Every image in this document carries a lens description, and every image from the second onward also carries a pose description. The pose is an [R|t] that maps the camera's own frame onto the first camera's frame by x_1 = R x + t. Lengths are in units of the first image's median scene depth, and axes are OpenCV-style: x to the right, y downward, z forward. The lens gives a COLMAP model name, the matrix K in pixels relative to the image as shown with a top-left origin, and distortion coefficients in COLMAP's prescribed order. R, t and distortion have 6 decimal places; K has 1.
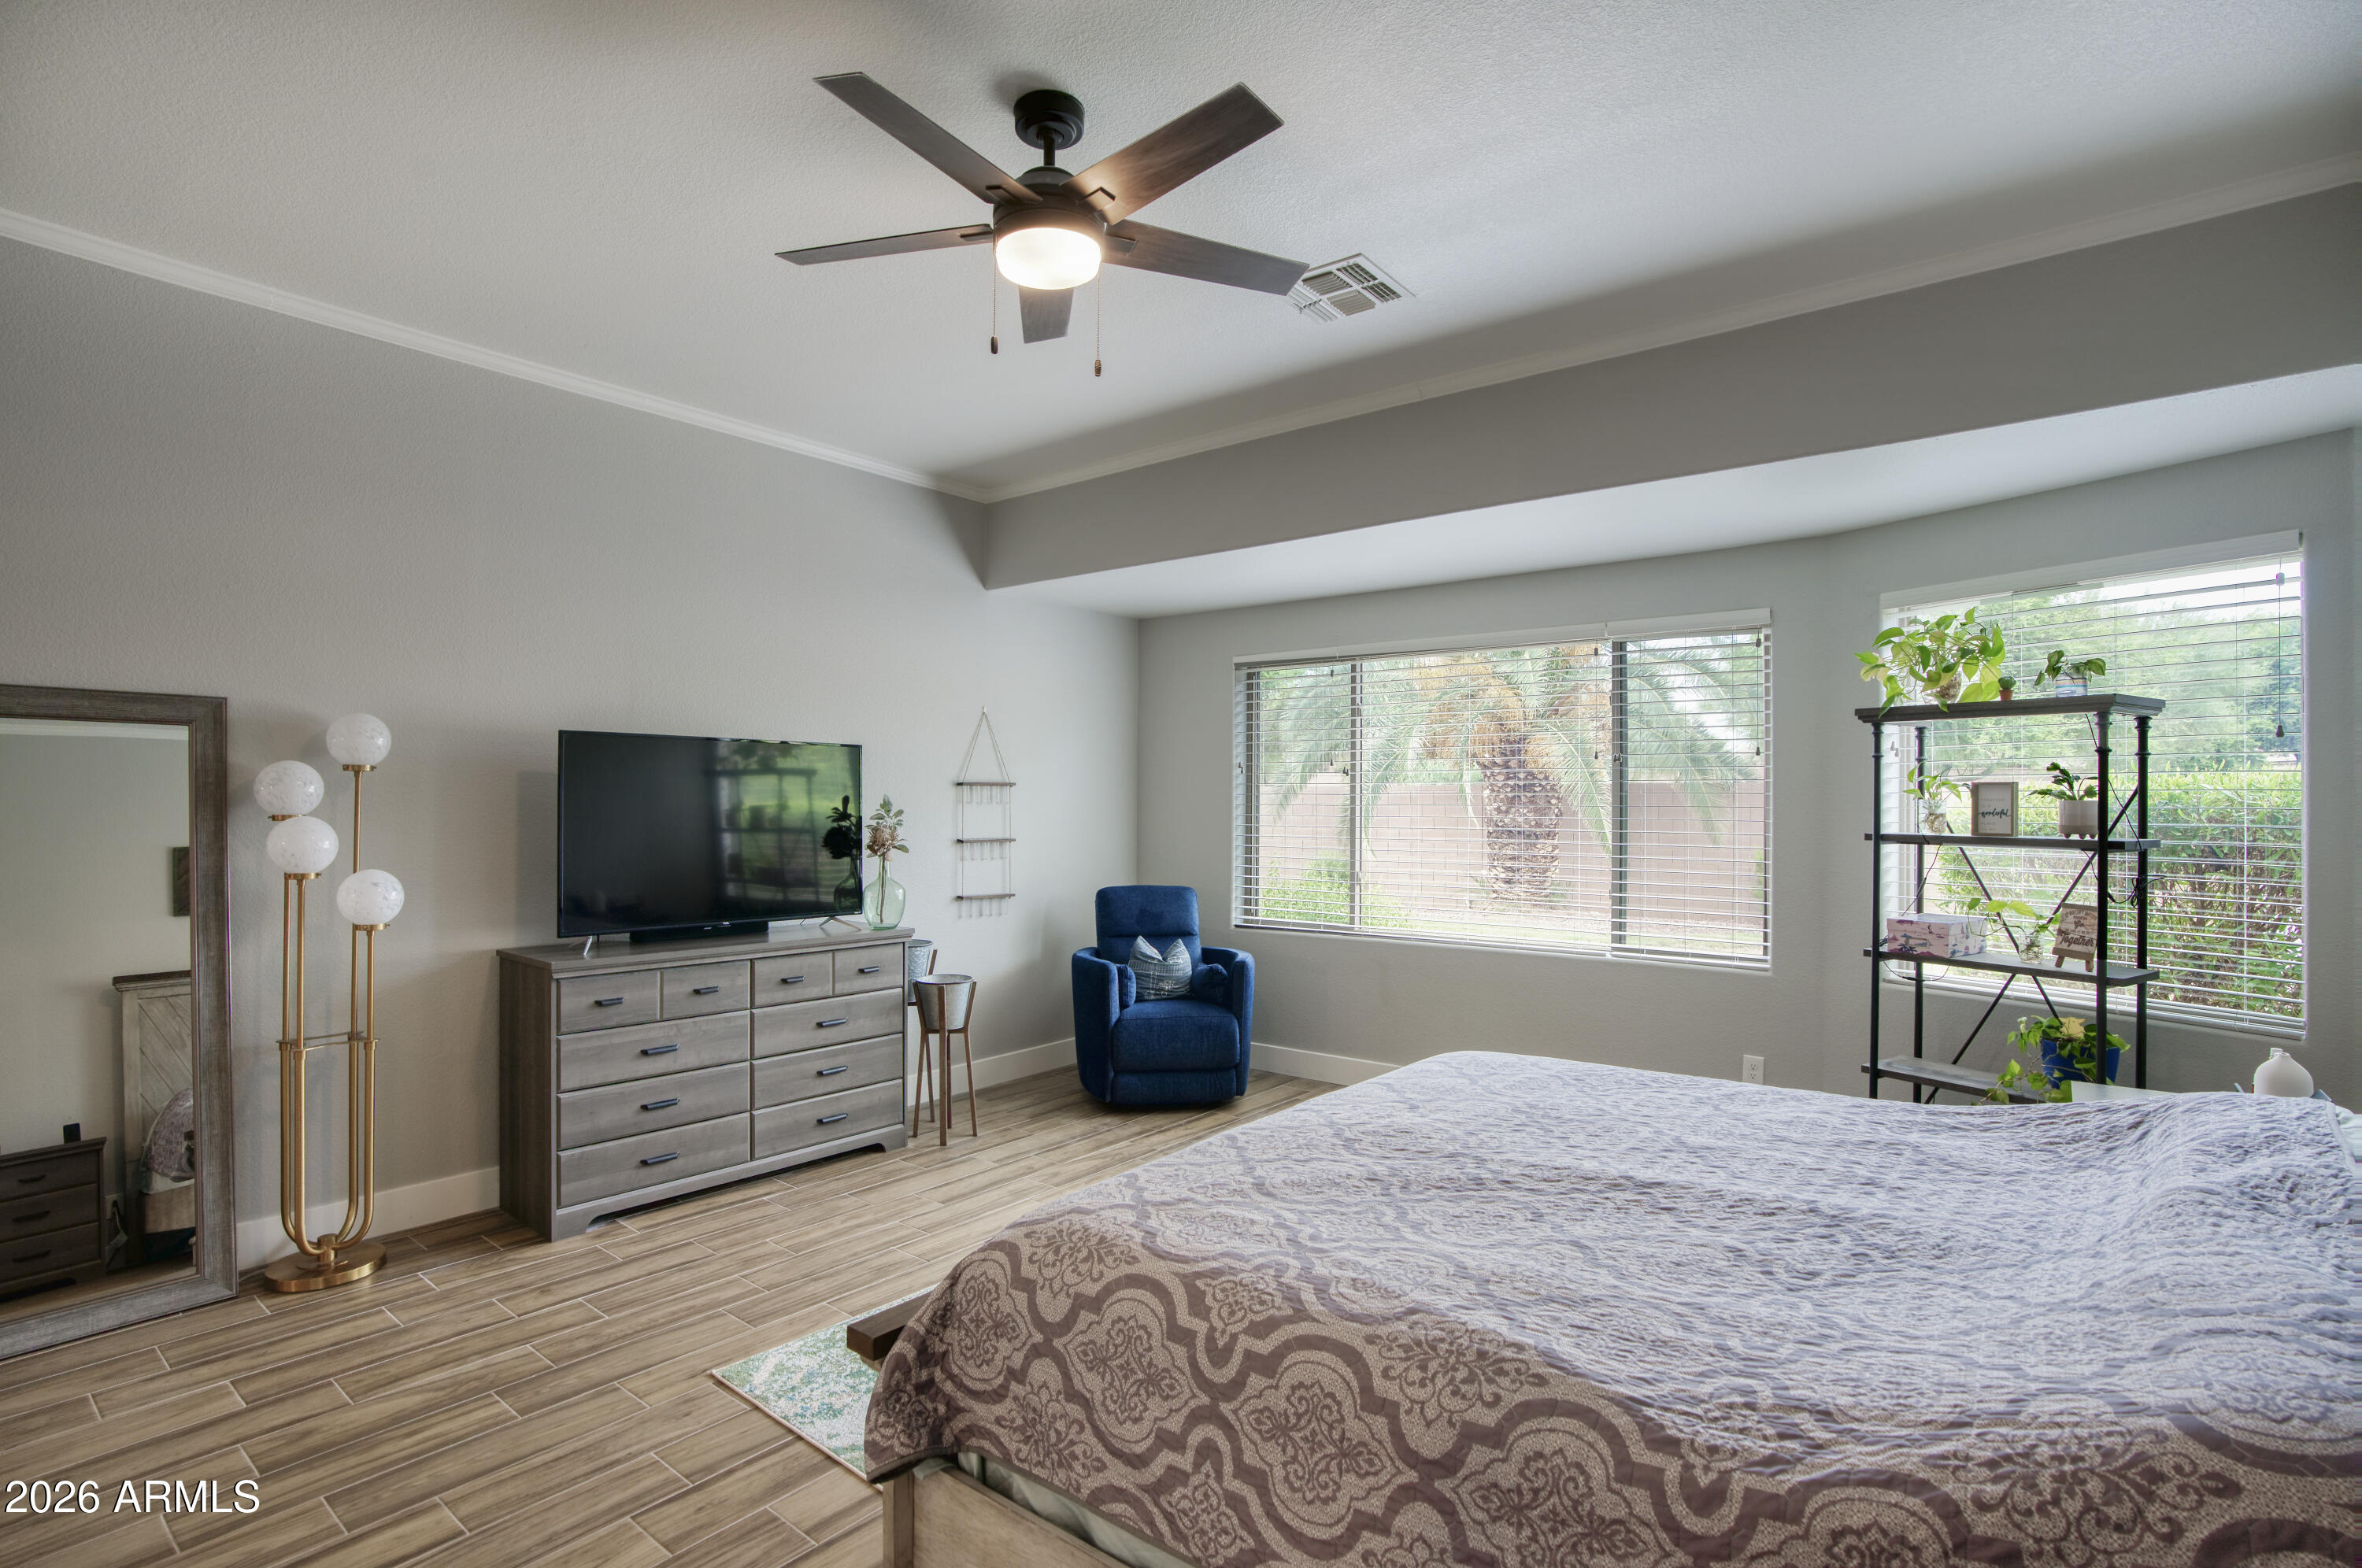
lens RADIAL K [[1117.7, 0, 1166.7], [0, 1117.7, 800.0], [0, 0, 1]] dist [-0.048851, -0.000260]
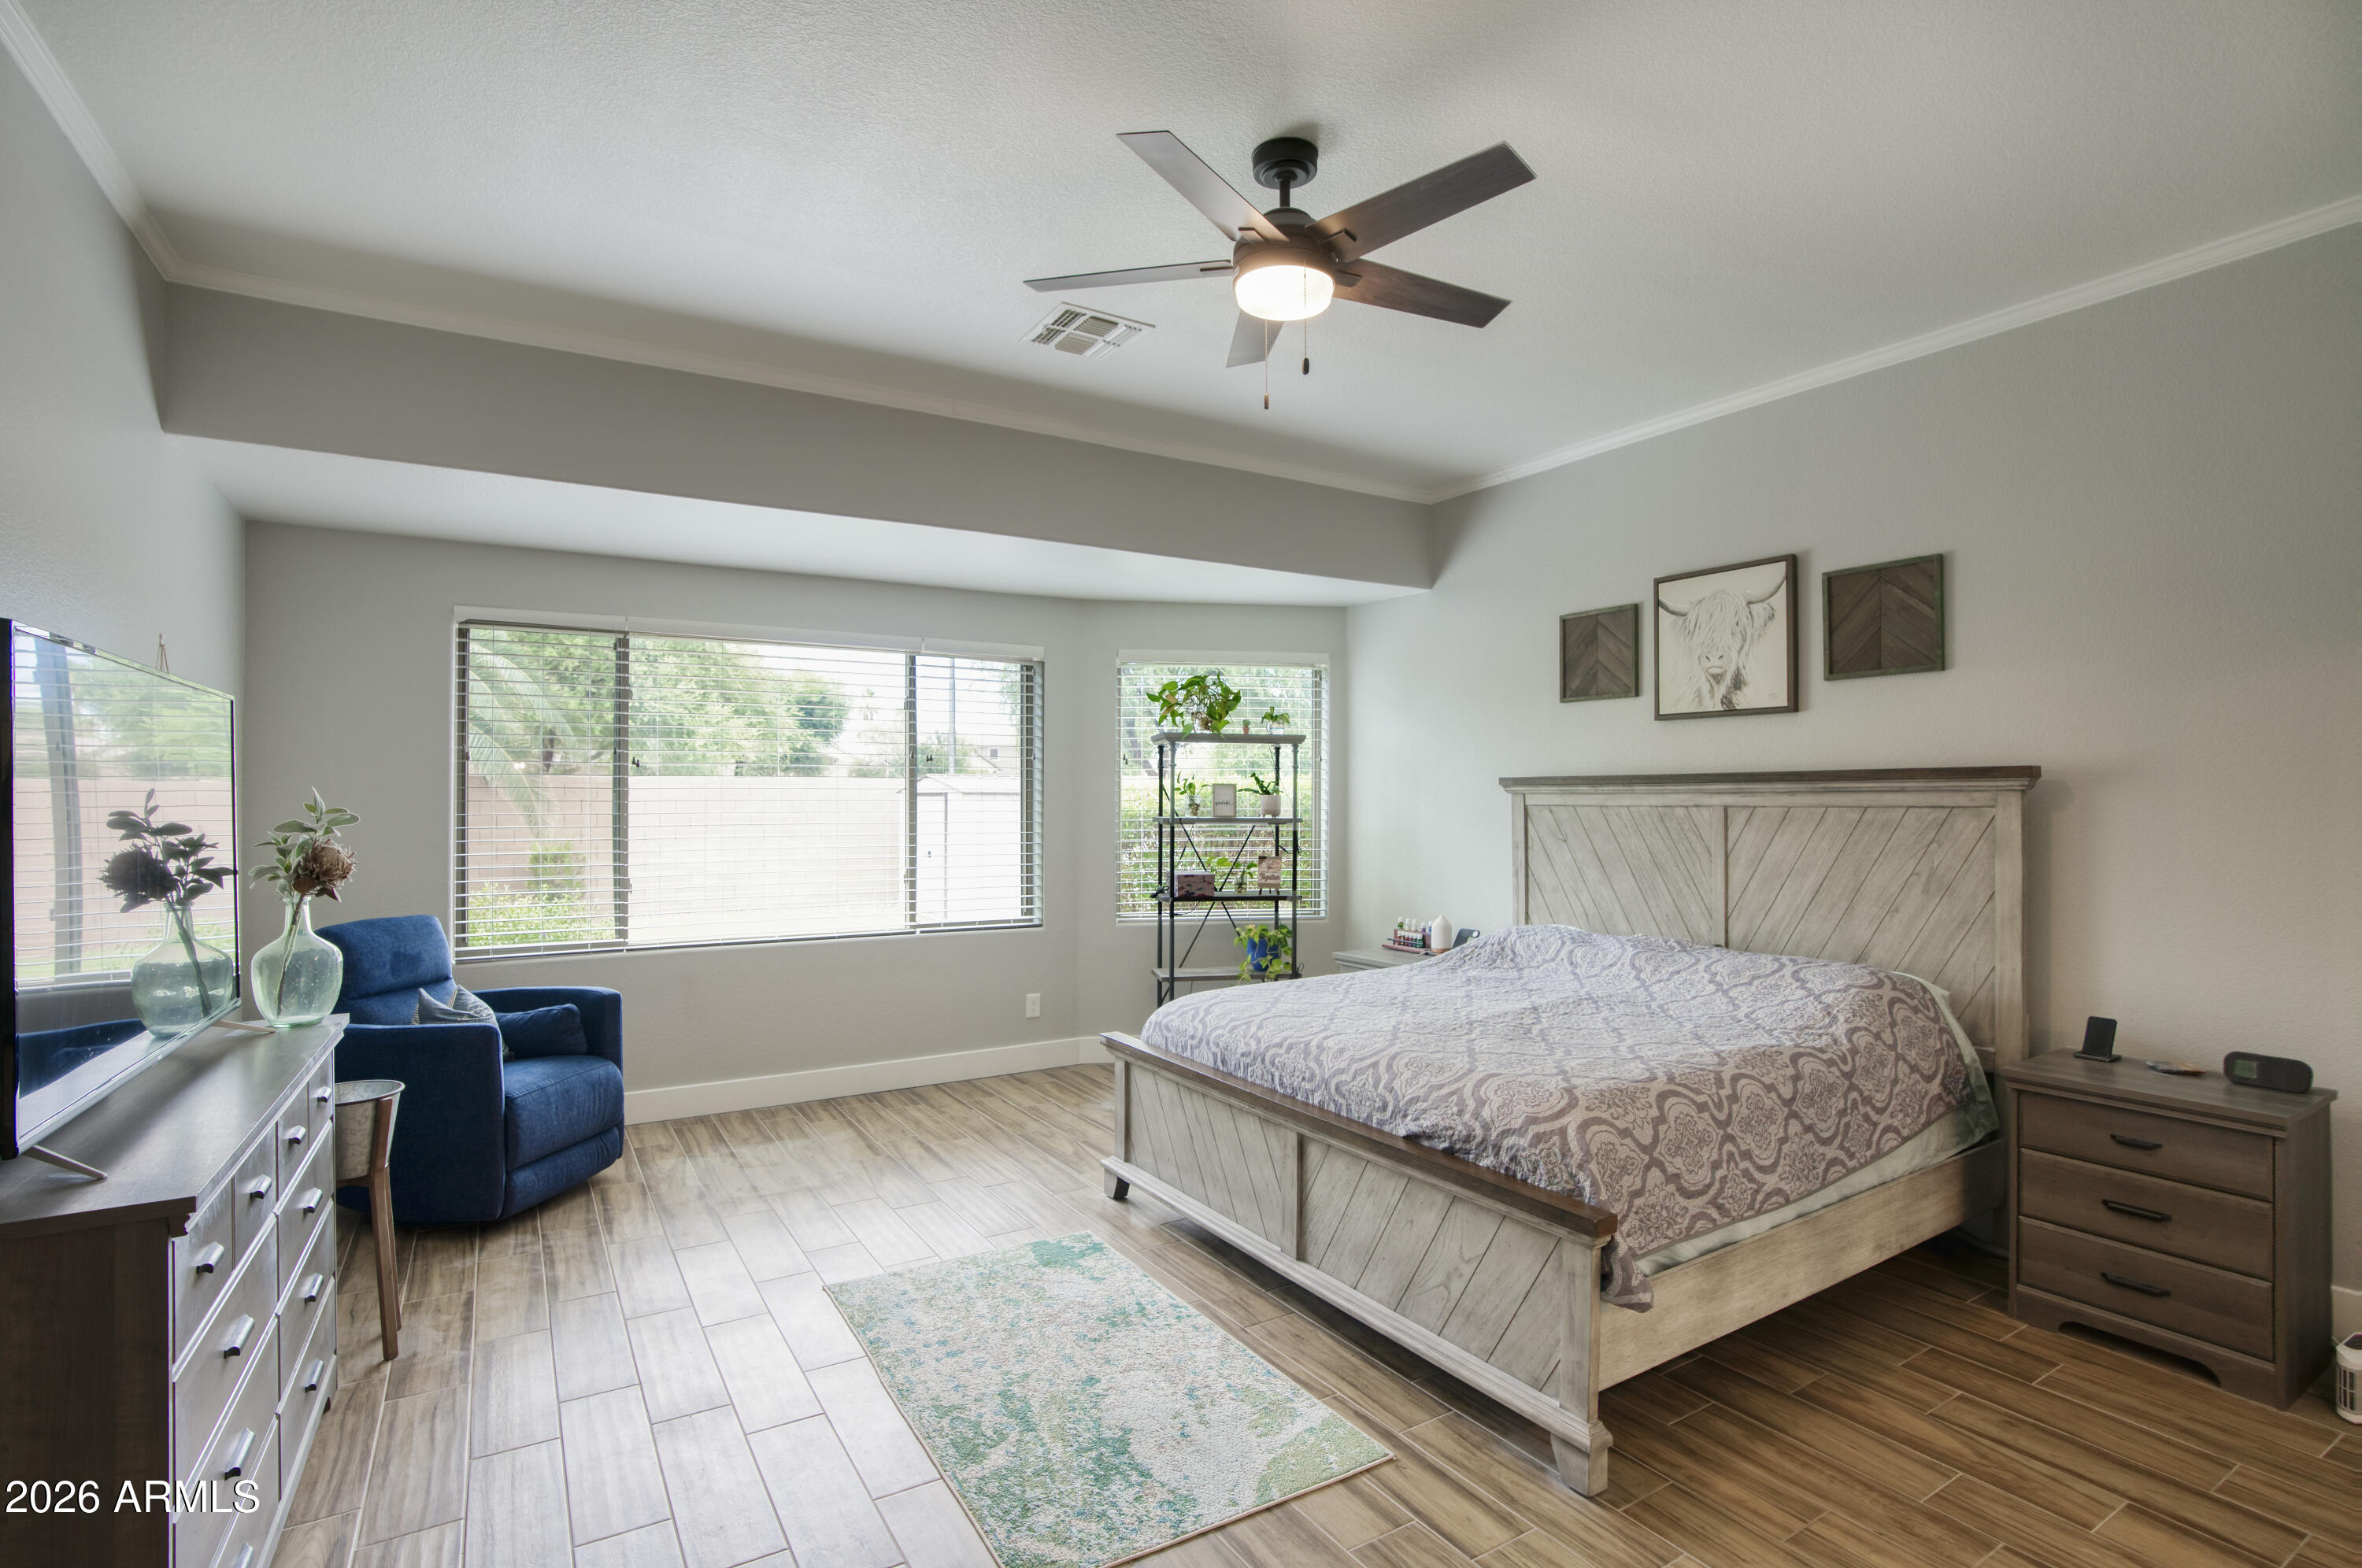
lens RADIAL K [[1117.7, 0, 1166.9], [0, 1117.7, 778.0], [0, 0, 1]] dist [-0.048851, -0.000260]
pose [[0.342175, 0.009874, 0.939585, -1.721654], [-0.000314, 0.999946, -0.010394, -0.014796], [-0.939636, 0.003261, 0.342159, 1.079421]]
